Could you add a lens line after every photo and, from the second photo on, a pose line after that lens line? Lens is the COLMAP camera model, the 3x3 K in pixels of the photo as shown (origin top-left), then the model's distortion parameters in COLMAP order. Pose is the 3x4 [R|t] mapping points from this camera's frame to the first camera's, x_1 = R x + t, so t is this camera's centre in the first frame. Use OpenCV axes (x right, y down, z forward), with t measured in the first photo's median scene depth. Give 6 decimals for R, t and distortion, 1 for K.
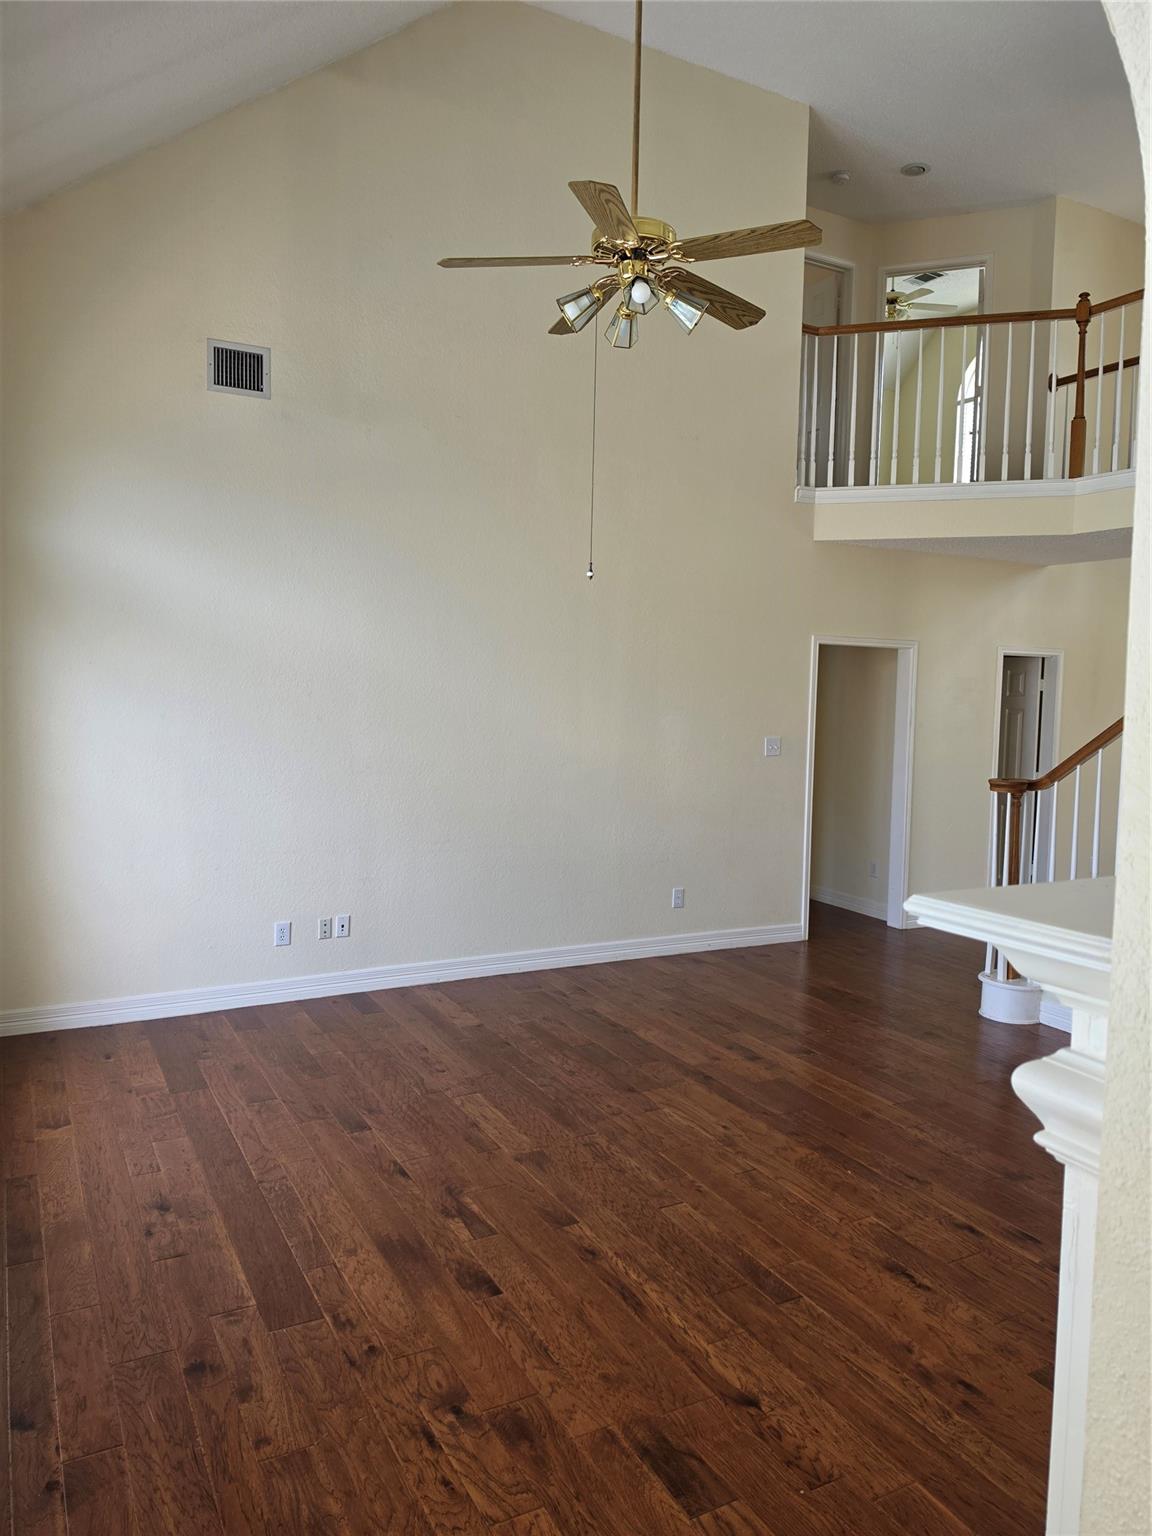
lens RADIAL K [[1079.7, 0, 593.7], [0, 1079.7, 751.1], [0, 0, 1]] dist [0.040149, -0.007749]
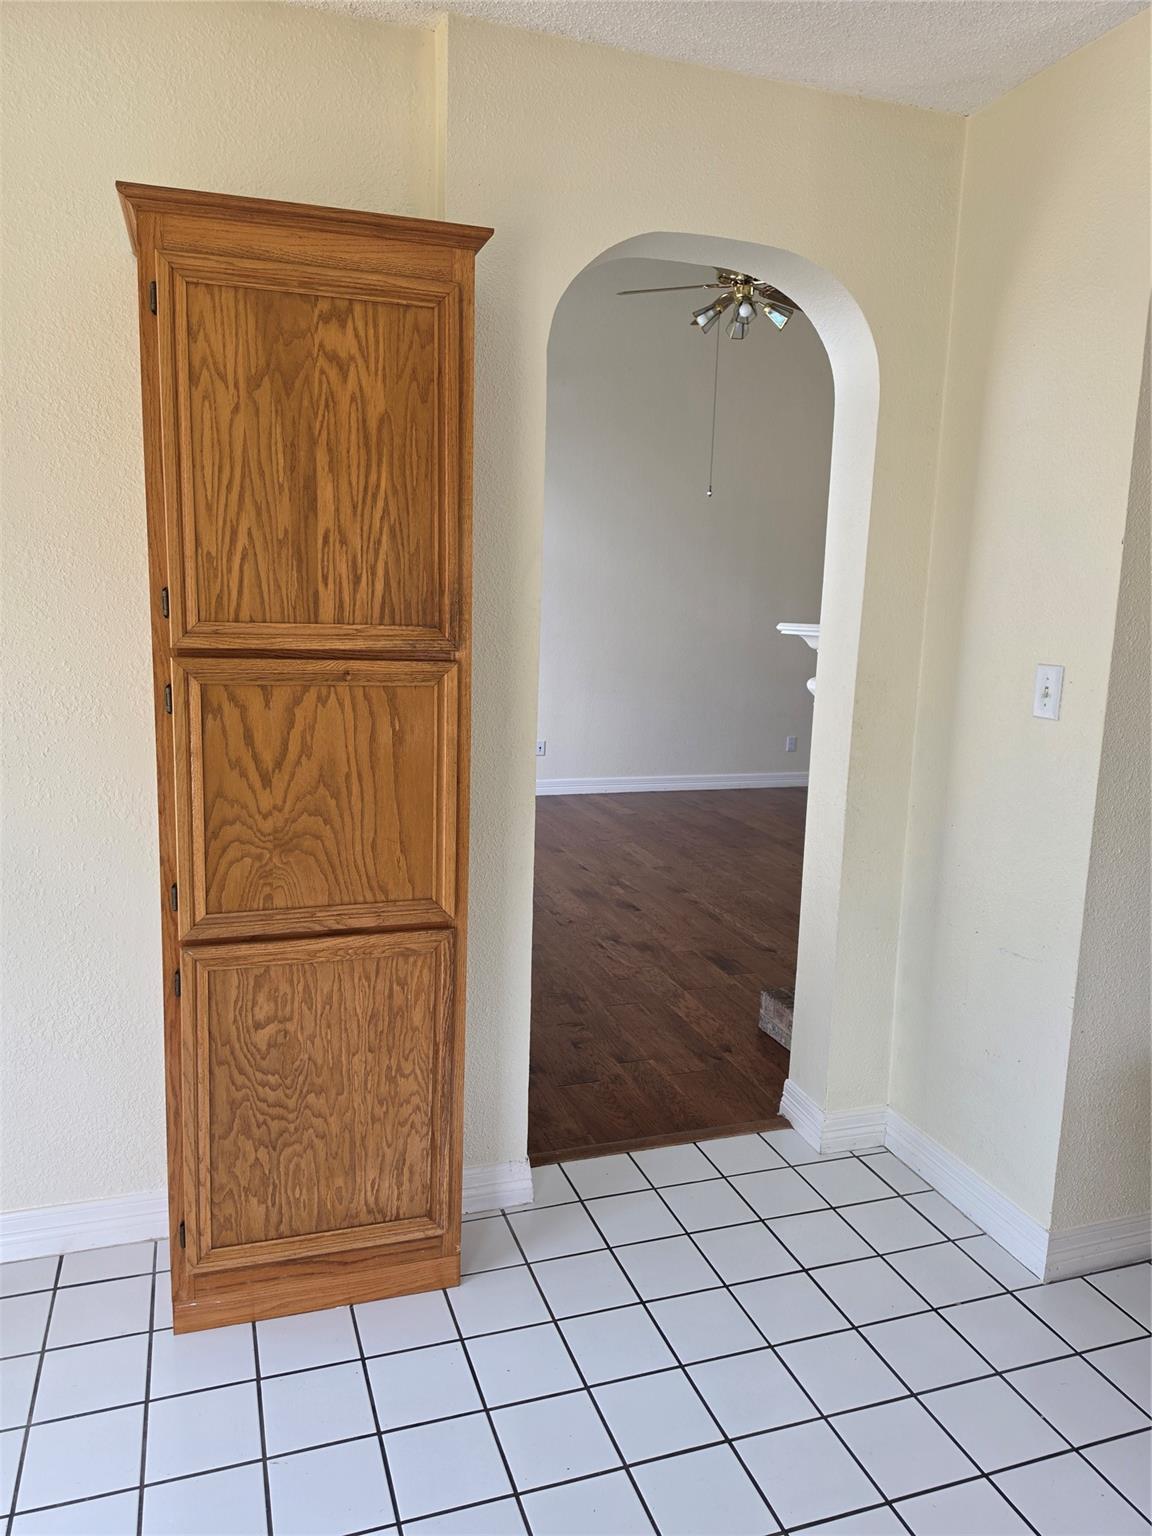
lens RADIAL K [[1079.7, 0, 562.8], [0, 1079.7, 763.0], [0, 0, 1]] dist [0.040149, -0.007749]
pose [[0.983227, 0.031311, -0.179678, 0.090160], [-0.013982, 0.995195, 0.096912, 0.079818], [0.181849, -0.092774, 0.978940, -0.659828]]
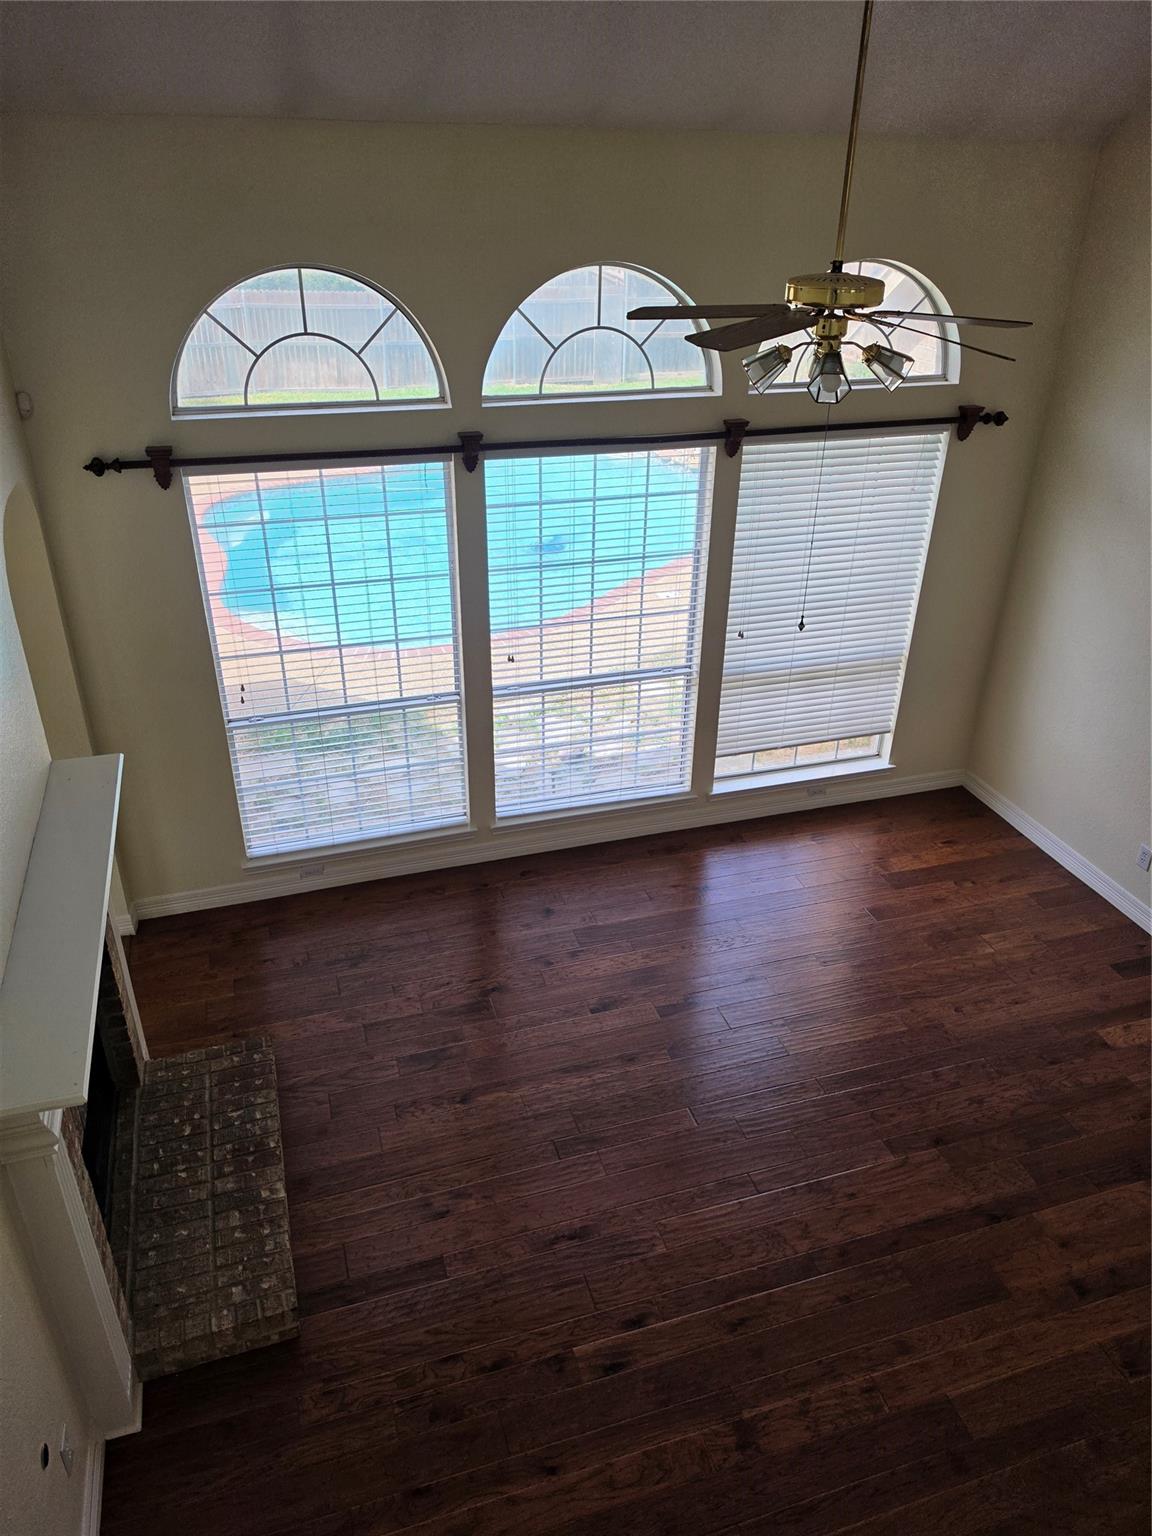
lens RADIAL K [[1079.7, 0, 571.6], [0, 1079.7, 769.9], [0, 0, 1]] dist [0.040149, -0.007749]
pose [[-0.201679, 0.454107, -0.867821, 1.070024], [-0.085728, 0.874443, 0.477494, -0.552412], [0.975693, 0.170697, -0.137428, 1.027226]]
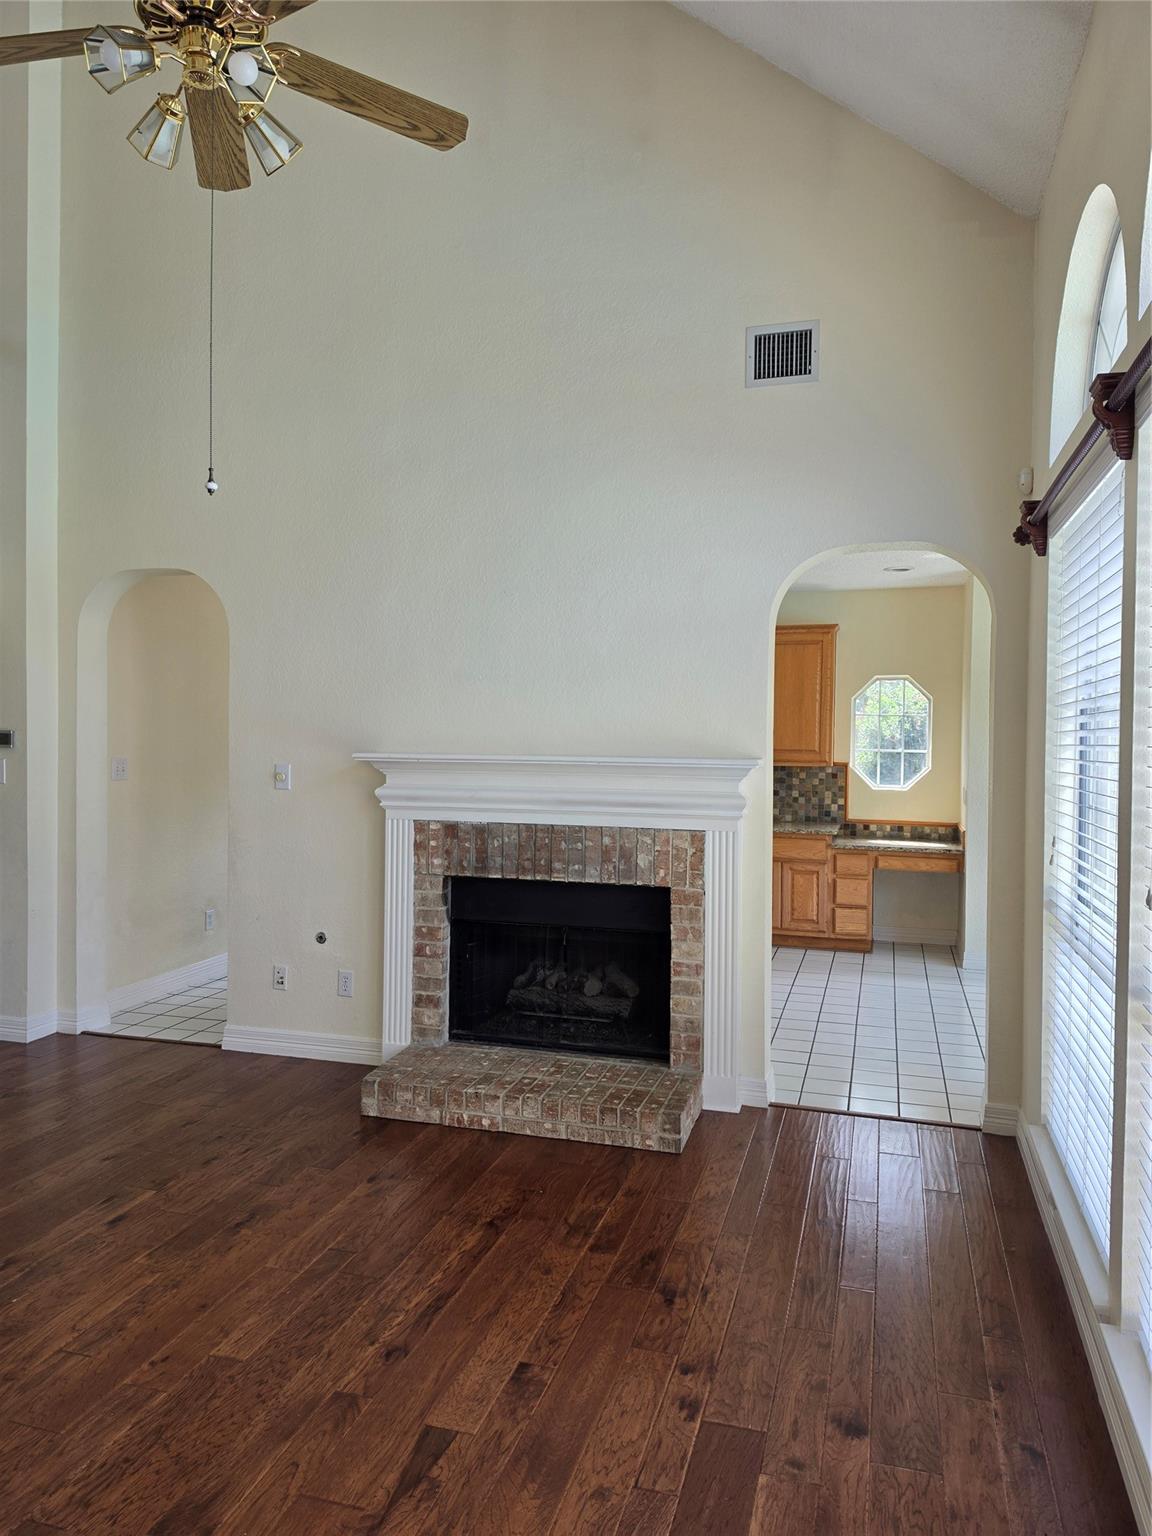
lens RADIAL K [[1079.7, 0, 568.7], [0, 1079.7, 762.8], [0, 0, 1]] dist [0.040149, -0.007749]
pose [[-0.697389, -0.048996, 0.715016, -0.658547], [0.010396, 0.996864, 0.078449, -0.055123], [-0.716617, 0.062143, -0.694693, 1.417386]]
